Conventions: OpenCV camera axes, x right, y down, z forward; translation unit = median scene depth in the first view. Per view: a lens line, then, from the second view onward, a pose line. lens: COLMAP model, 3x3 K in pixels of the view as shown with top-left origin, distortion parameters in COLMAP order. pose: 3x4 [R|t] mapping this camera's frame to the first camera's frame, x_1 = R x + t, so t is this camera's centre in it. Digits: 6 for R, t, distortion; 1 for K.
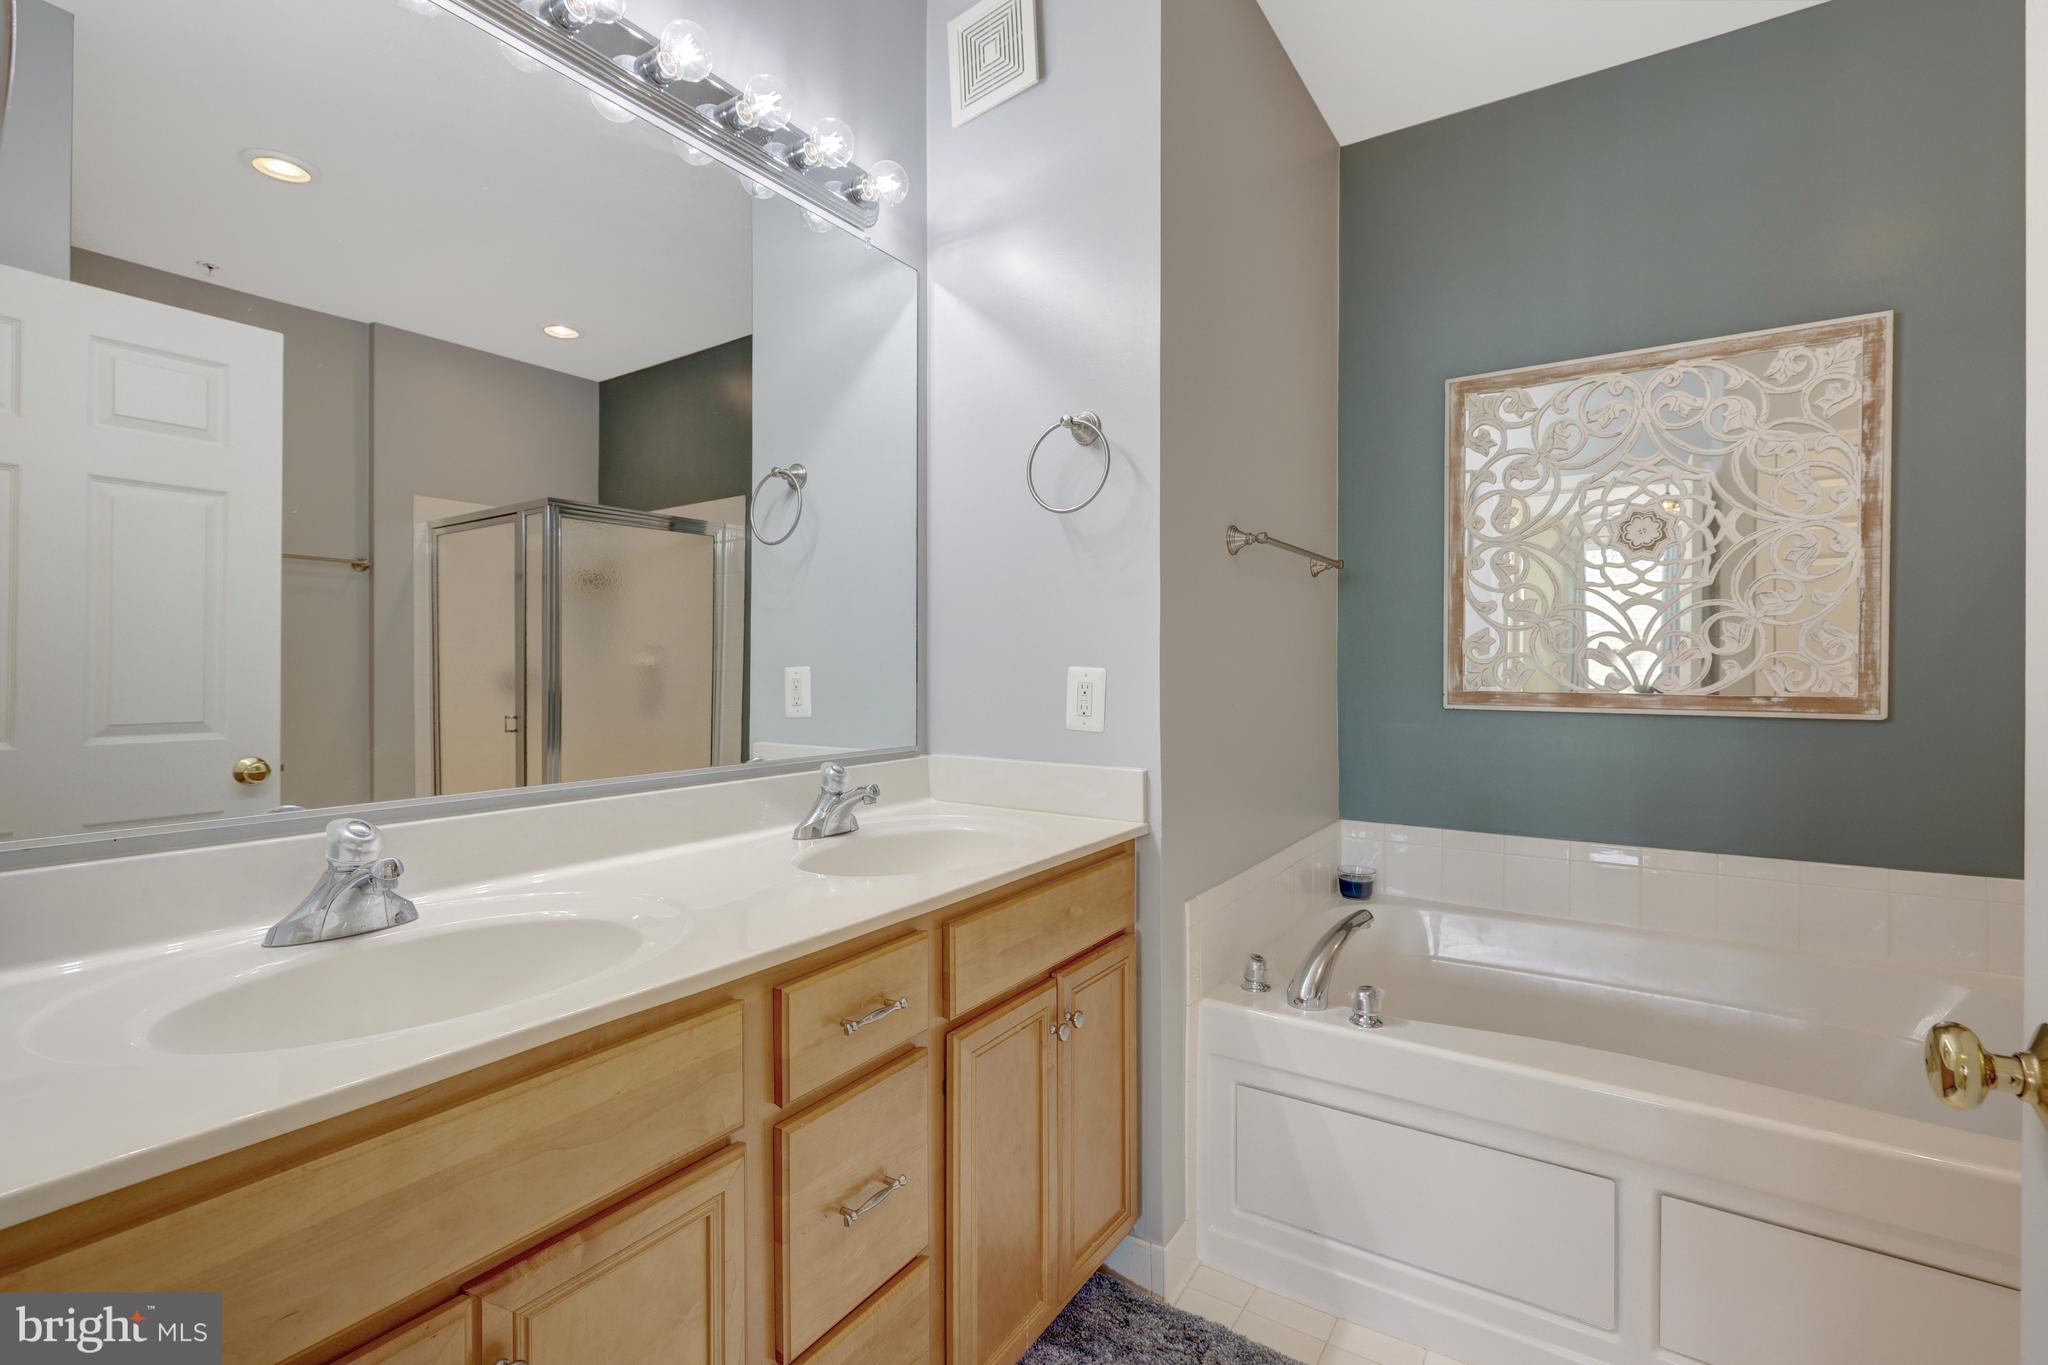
lens RADIAL K [[907.1, 0, 1021.9], [0, 907.1, 672.1], [0, 0, 1]] dist [0.000778, 0.000834]
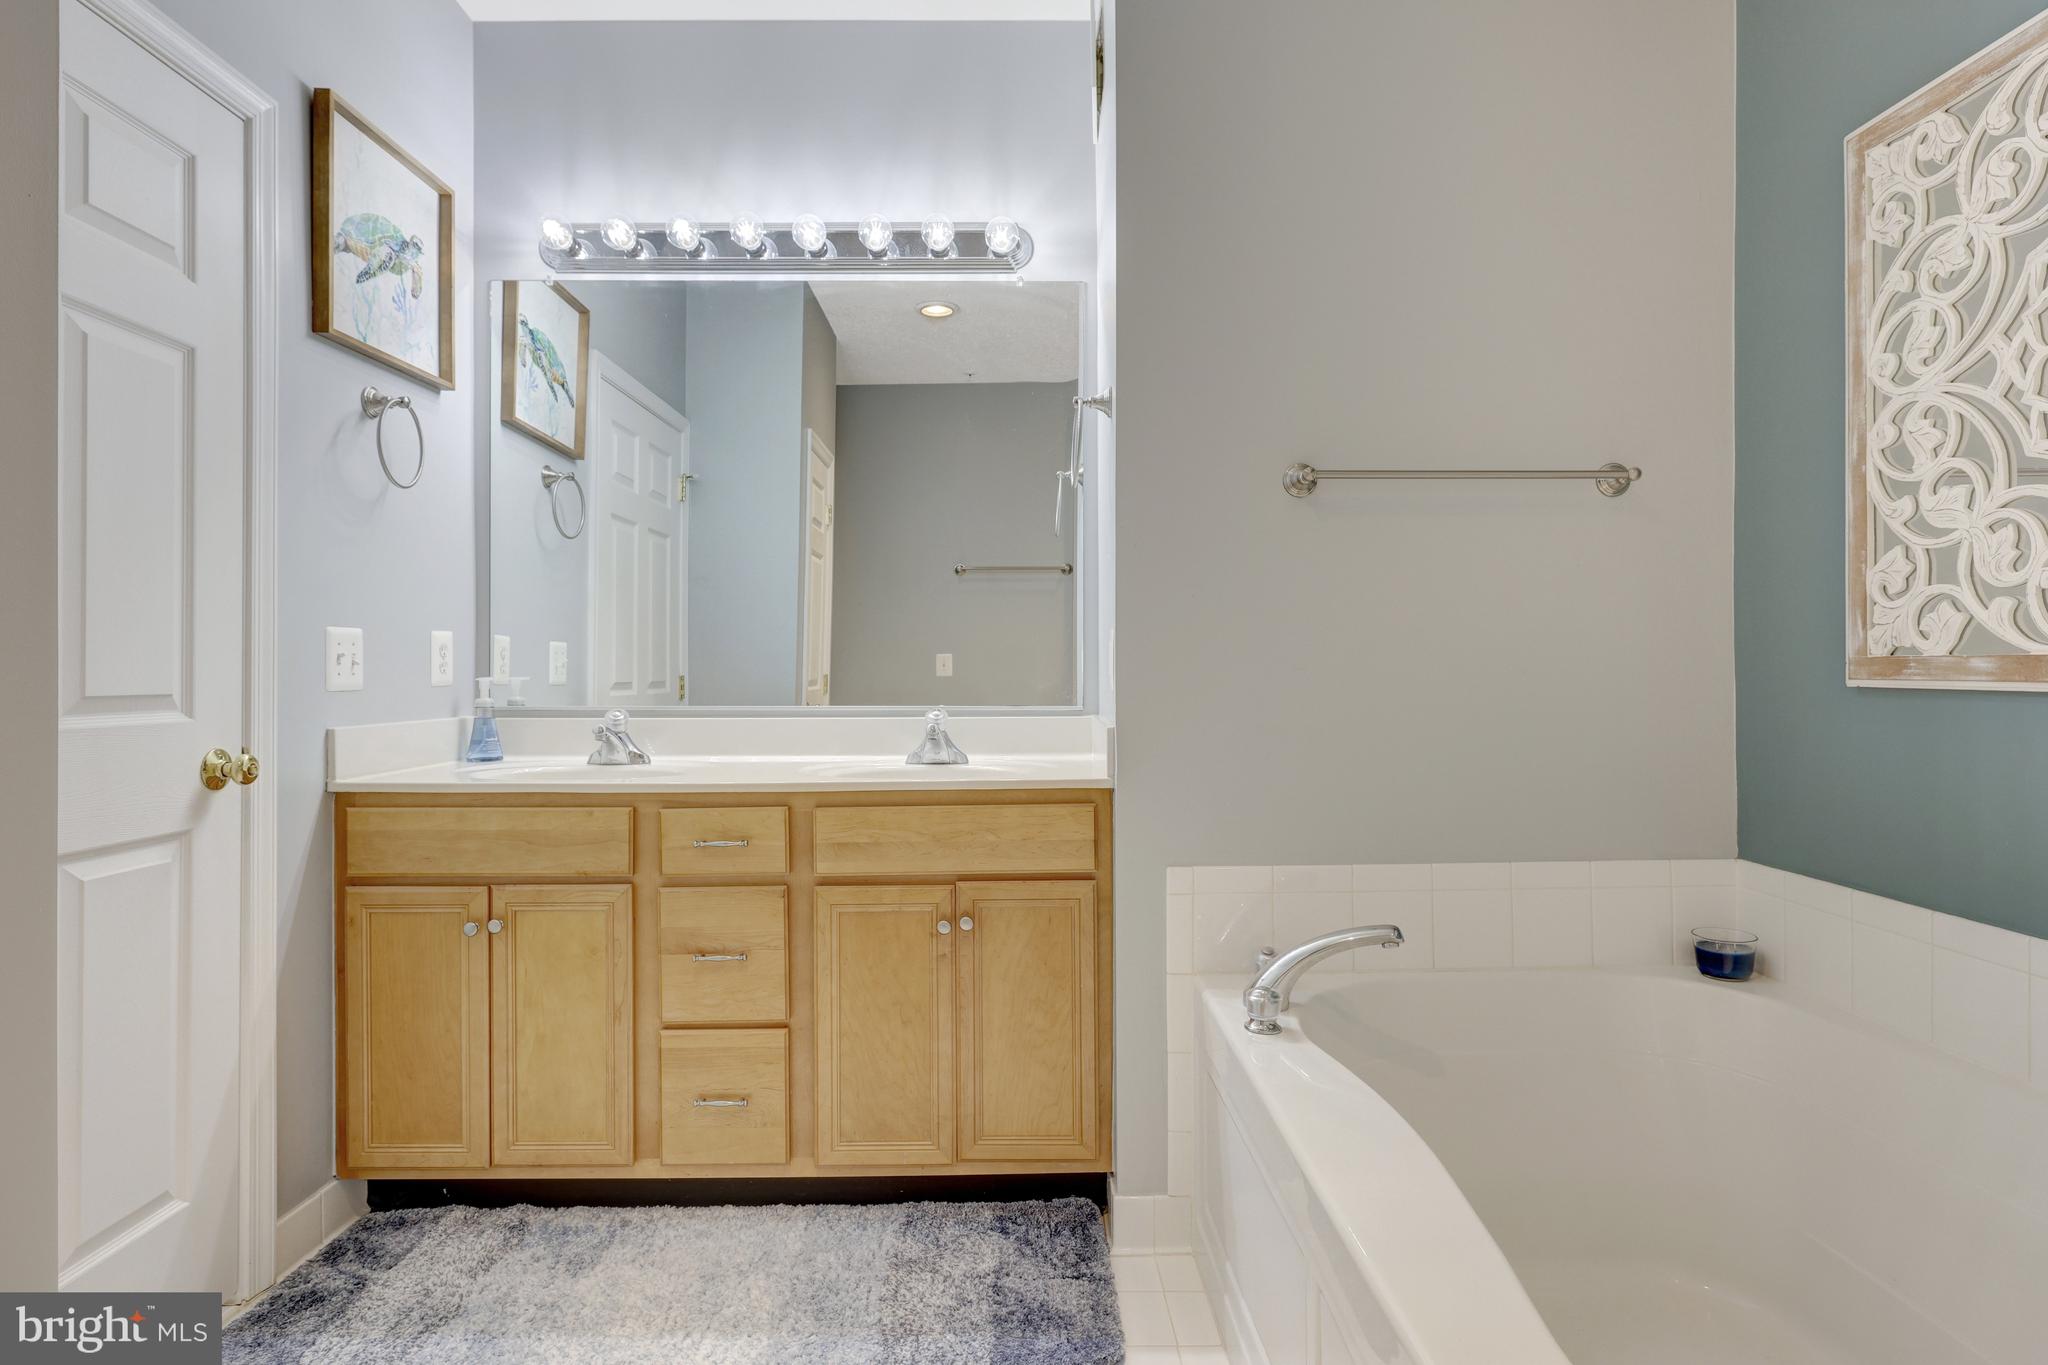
lens RADIAL K [[1053.1, 0, 1021.9], [0, 1053.1, 648.9], [0, 0, 1]] dist [0.003639, -0.000073]
pose [[0.567709, -0.012607, -0.823133, 0.826711], [0.000533, 0.999888, -0.014947, 0.029159], [0.823229, 0.008047, 0.567652, 0.182801]]
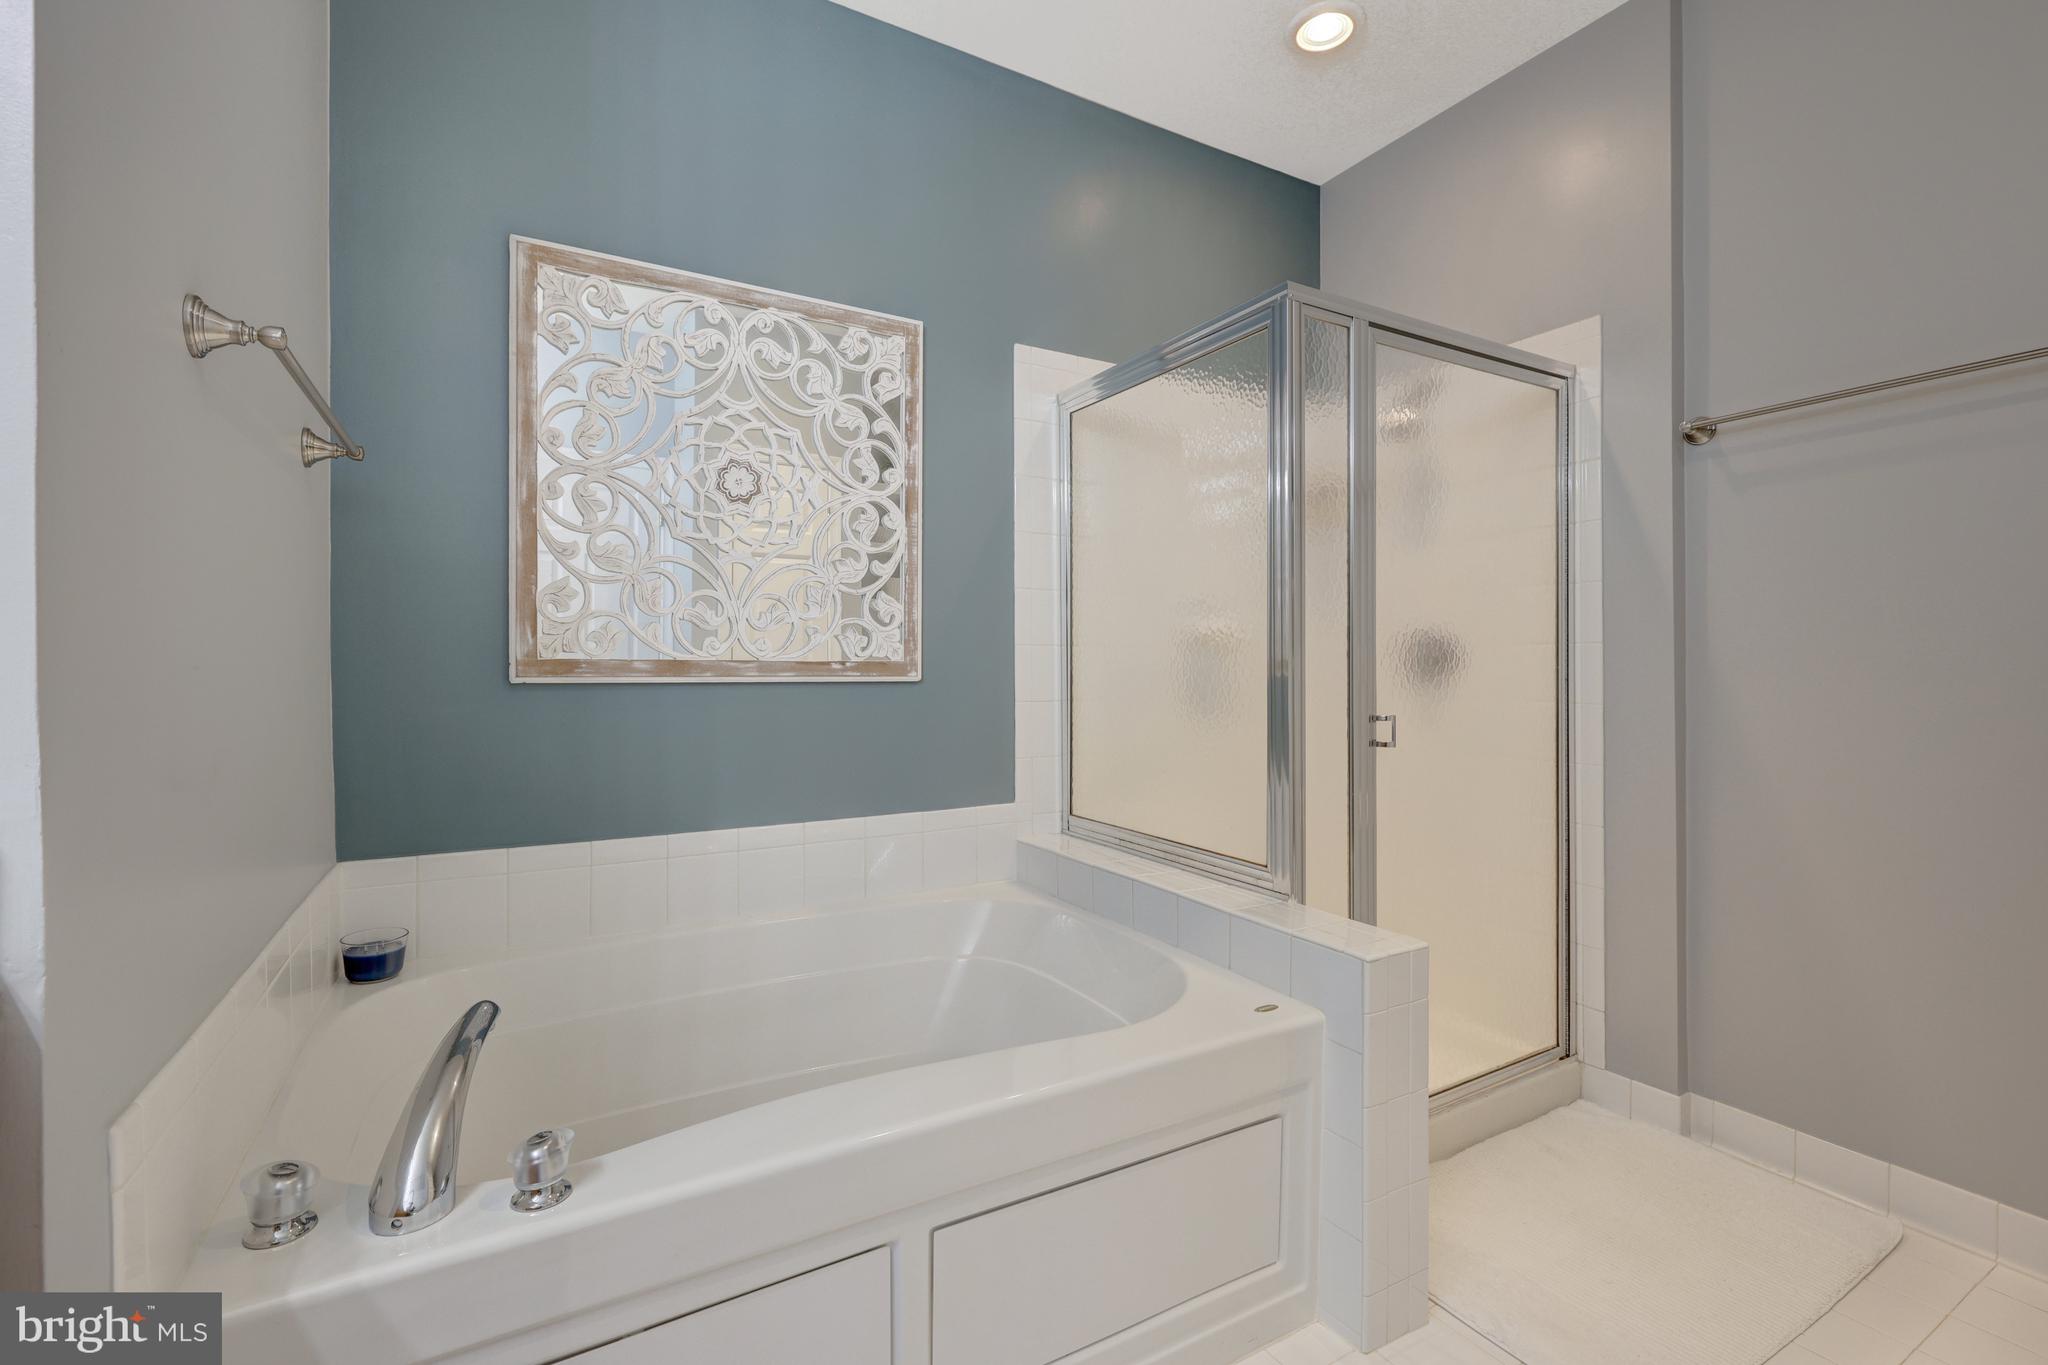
lens RADIAL K [[907.1, 0, 1024.4], [0, 907.1, 667.7], [0, 0, 1]] dist [0.000778, 0.000834]
pose [[0.445948, -0.000286, 0.895059, -0.004444], [0.004861, 0.999986, -0.002102, 0.035656], [-0.895046, 0.005288, 0.445943, 0.345224]]
